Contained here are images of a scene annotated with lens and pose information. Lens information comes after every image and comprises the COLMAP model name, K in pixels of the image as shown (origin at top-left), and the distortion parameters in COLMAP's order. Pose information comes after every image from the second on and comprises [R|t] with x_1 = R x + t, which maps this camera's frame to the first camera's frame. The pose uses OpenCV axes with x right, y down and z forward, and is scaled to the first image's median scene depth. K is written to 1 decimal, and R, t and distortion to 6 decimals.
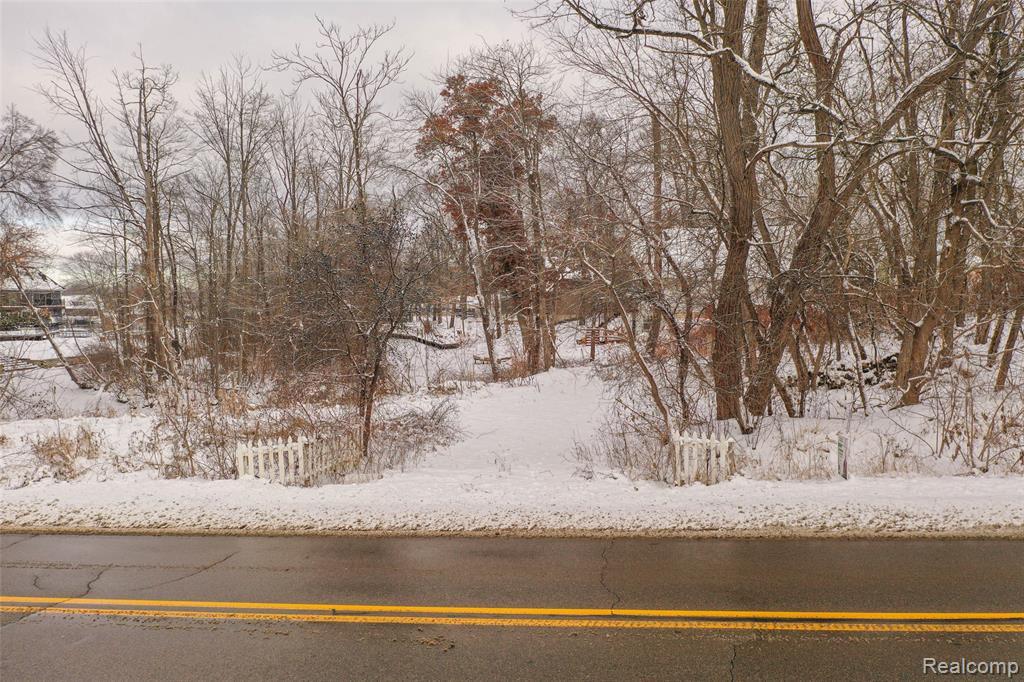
lens RADIAL K [[802.1, 0, 508.6], [0, 802.1, 337.2], [0, 0, 1]] dist [-0.016128, -0.008950]
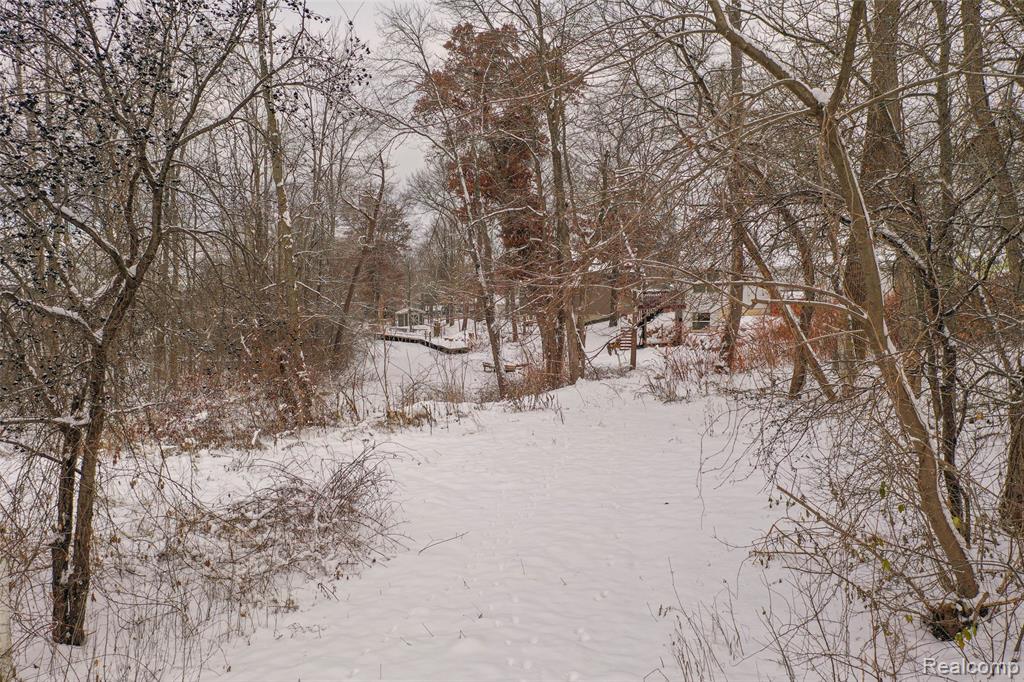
lens RADIAL K [[802.1, 0, 508.6], [0, 802.1, 337.2], [0, 0, 1]] dist [-0.016128, -0.008950]
pose [[0.999597, 0.003602, -0.028174, 0.008225], [-0.003814, 0.999965, -0.007473, 0.004784], [0.028146, 0.007577, 0.999575, 0.224817]]
